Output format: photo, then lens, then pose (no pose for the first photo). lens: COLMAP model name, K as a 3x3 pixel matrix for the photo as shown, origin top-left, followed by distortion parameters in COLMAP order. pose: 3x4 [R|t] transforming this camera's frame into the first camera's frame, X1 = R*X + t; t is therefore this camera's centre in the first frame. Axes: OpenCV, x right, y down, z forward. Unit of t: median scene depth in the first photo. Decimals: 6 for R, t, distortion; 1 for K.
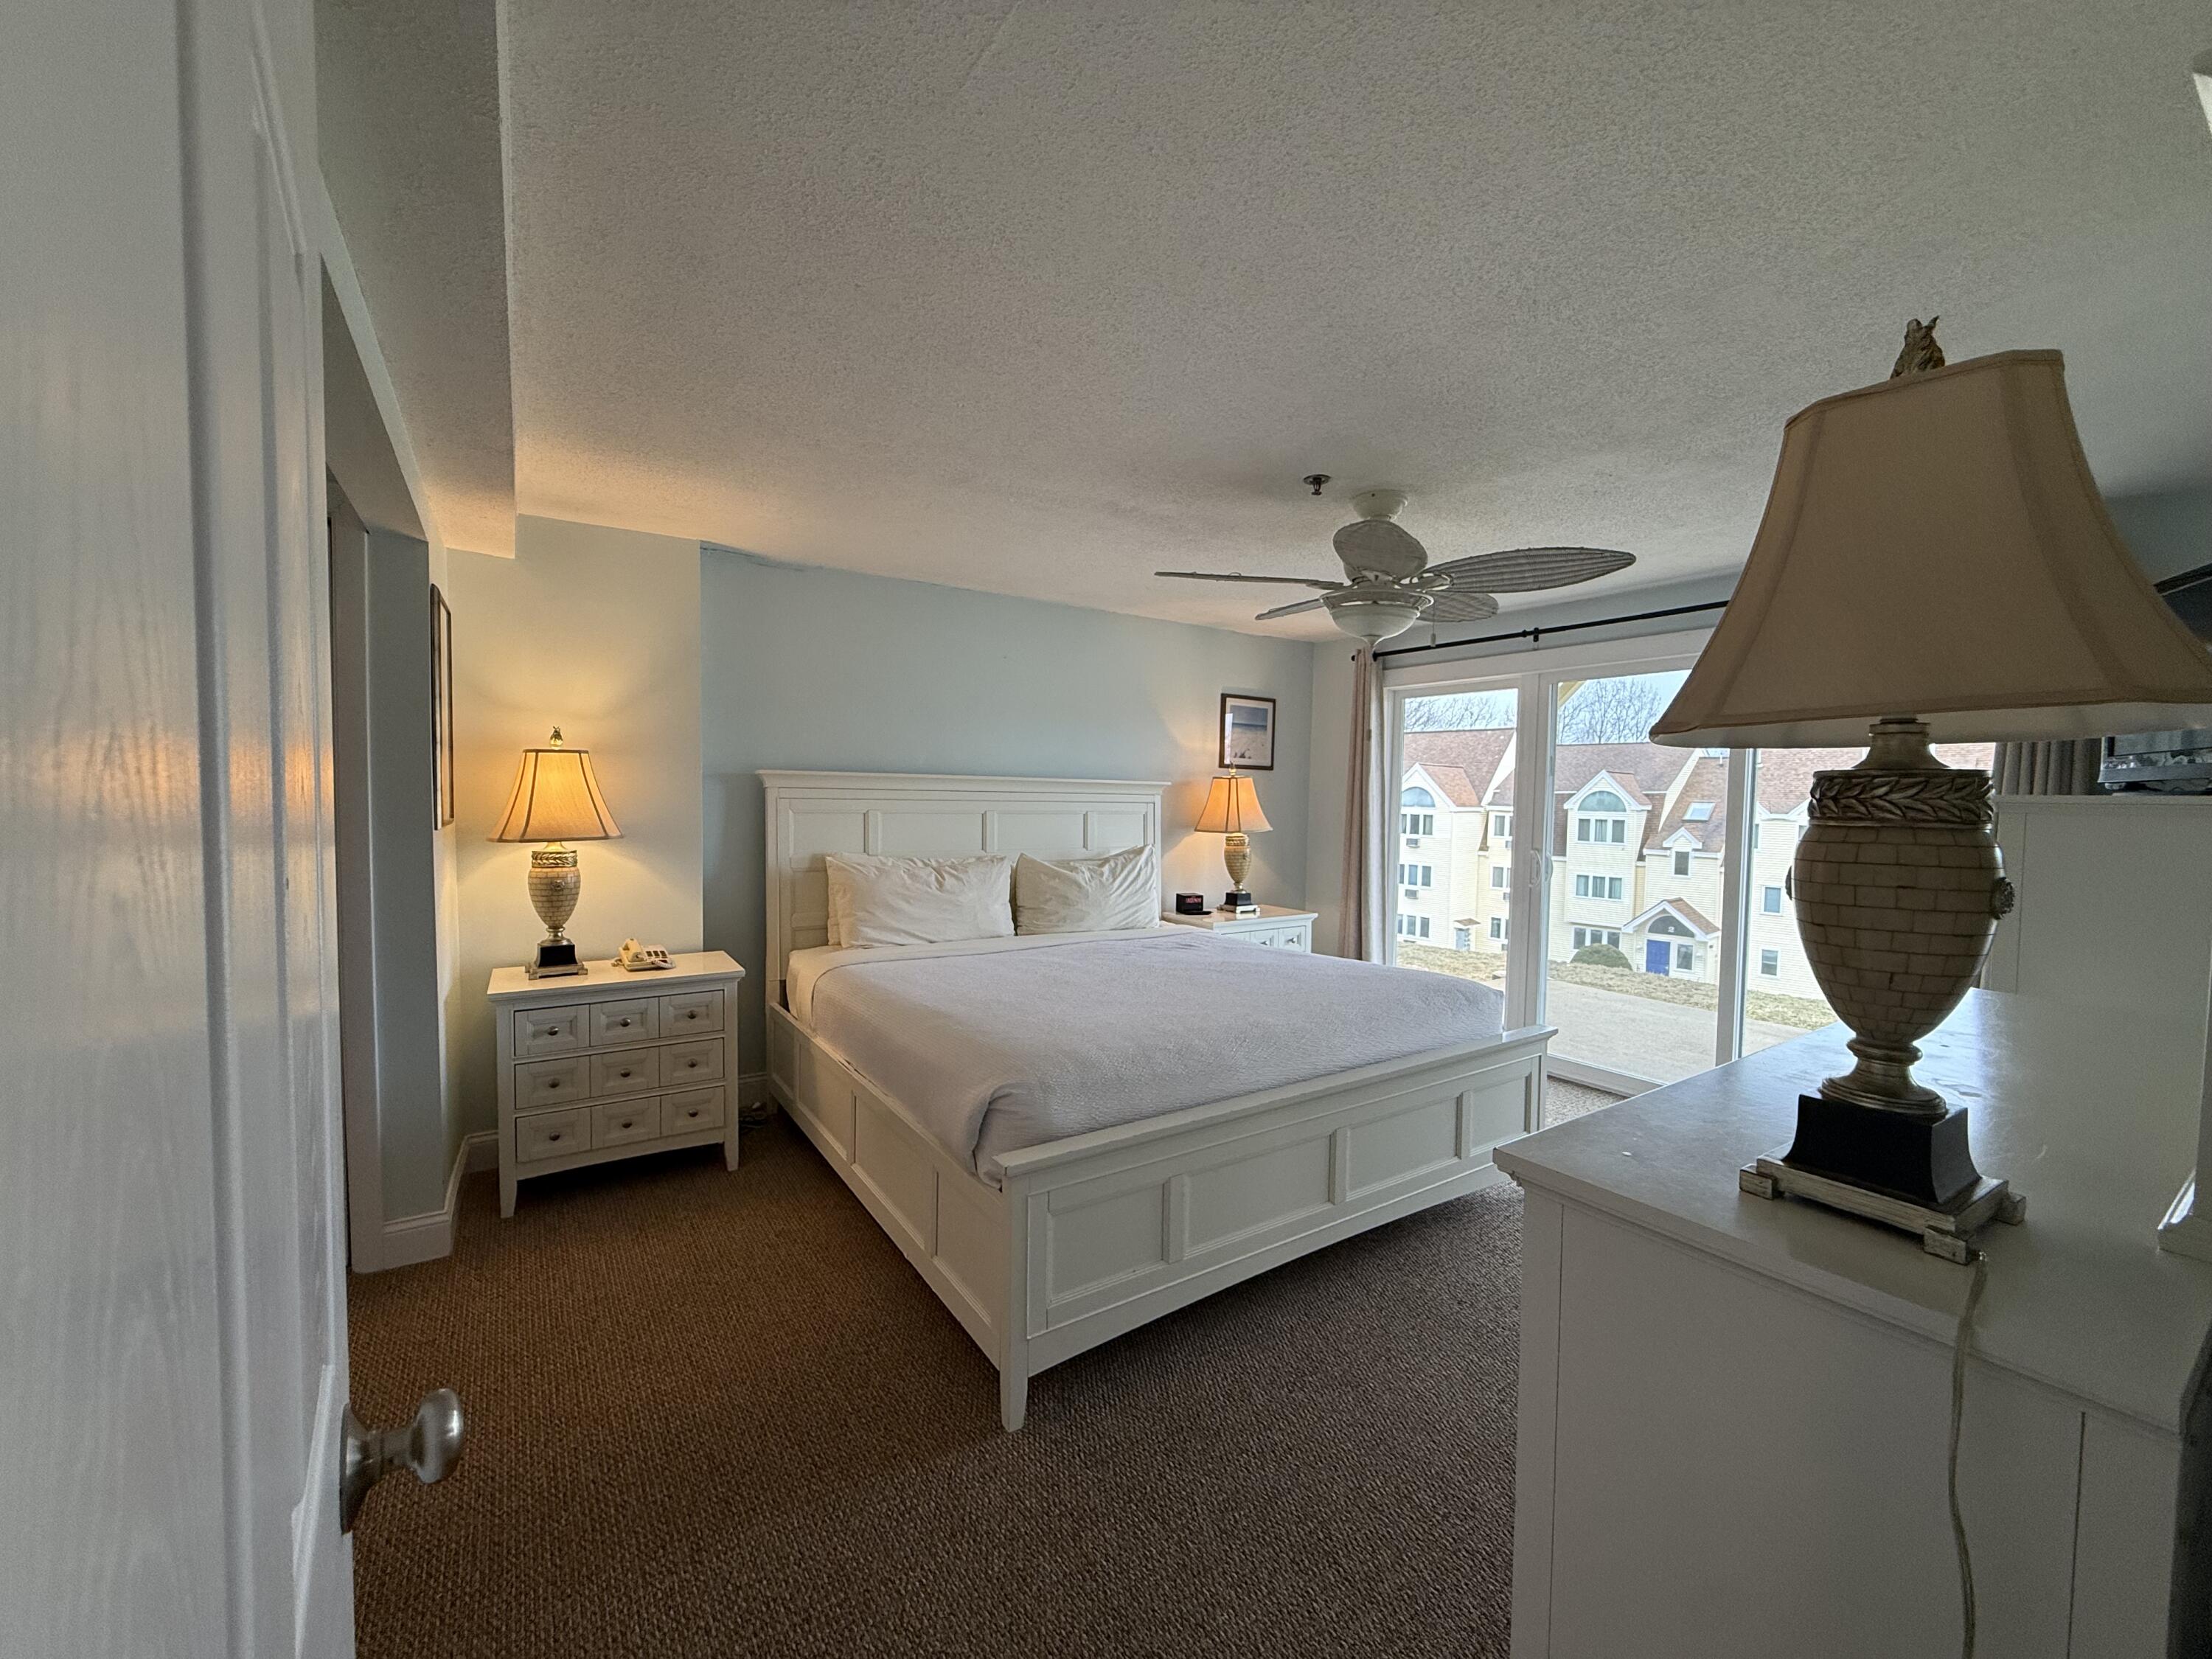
lens RADIAL K [[880.8, 0, 1105.1], [0, 880.8, 826.1], [0, 0, 1]] dist [-0.000715, 0.000031]
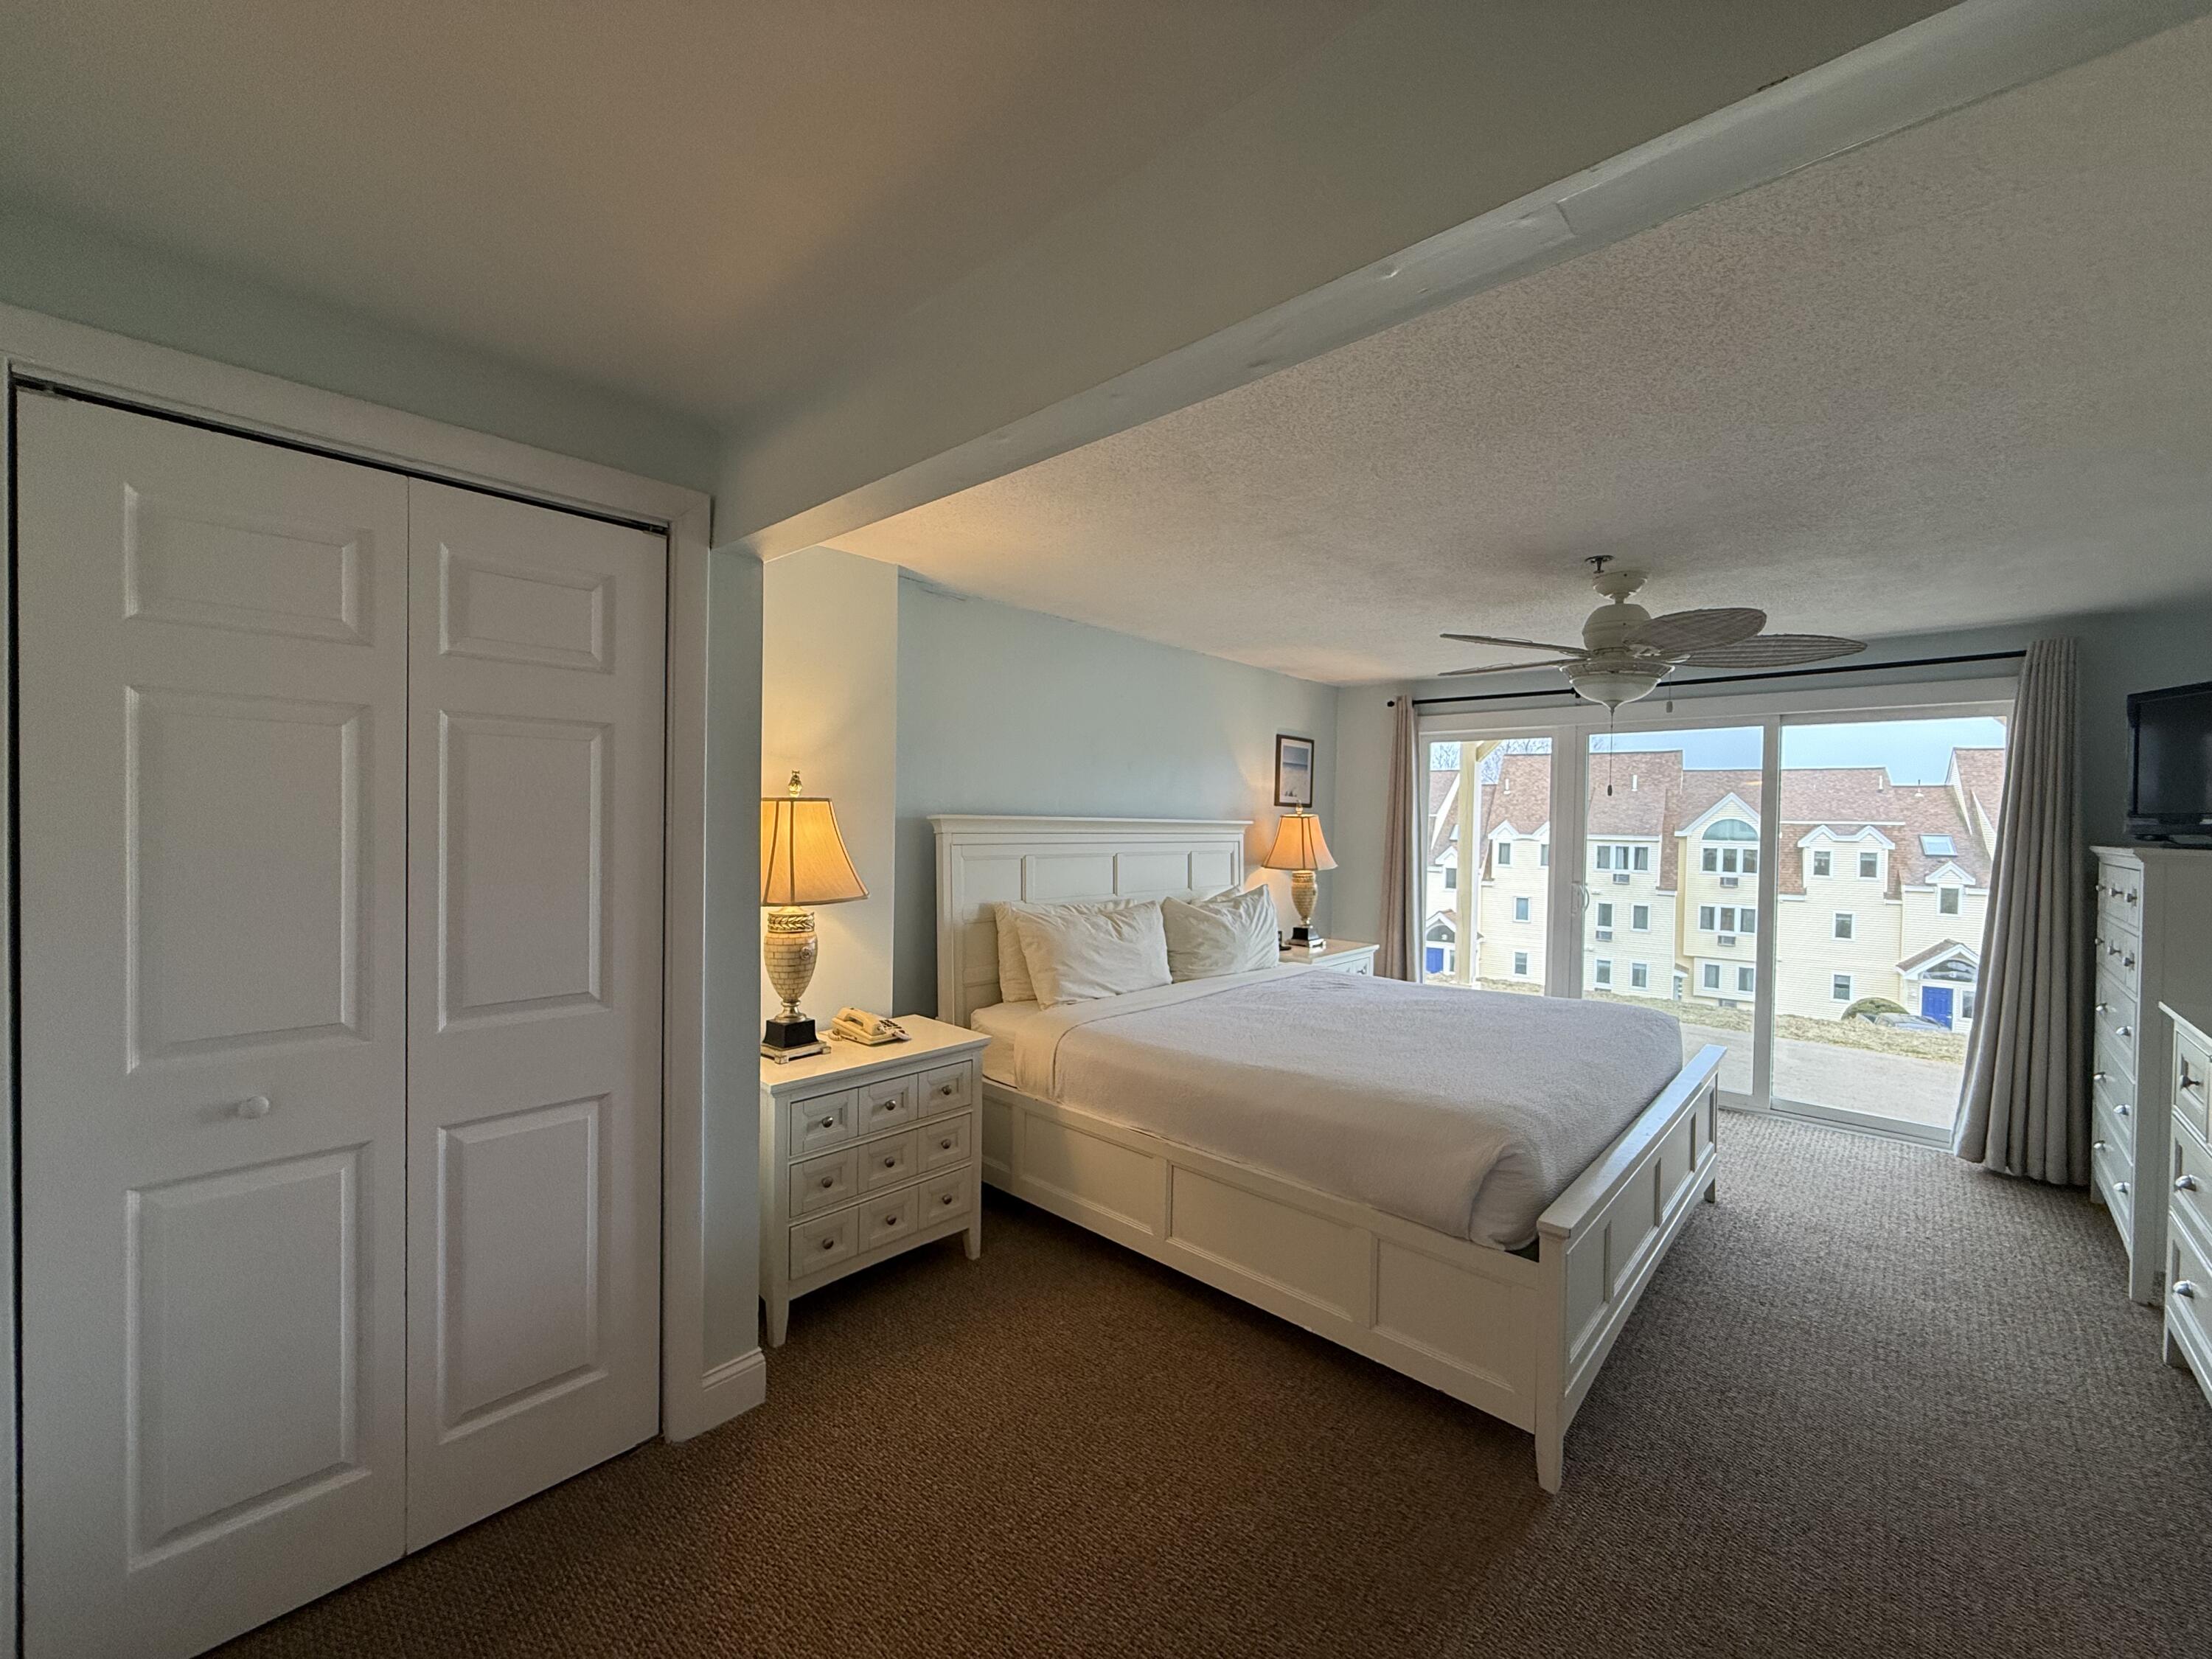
lens RADIAL K [[880.8, 0, 1100.8], [0, 880.8, 827.7], [0, 0, 1]] dist [-0.000715, 0.000031]
pose [[0.971993, -0.002747, 0.234995, -0.407714], [0.007732, 0.999764, -0.020293, -0.027978], [-0.234884, 0.021541, 0.971785, 0.059583]]
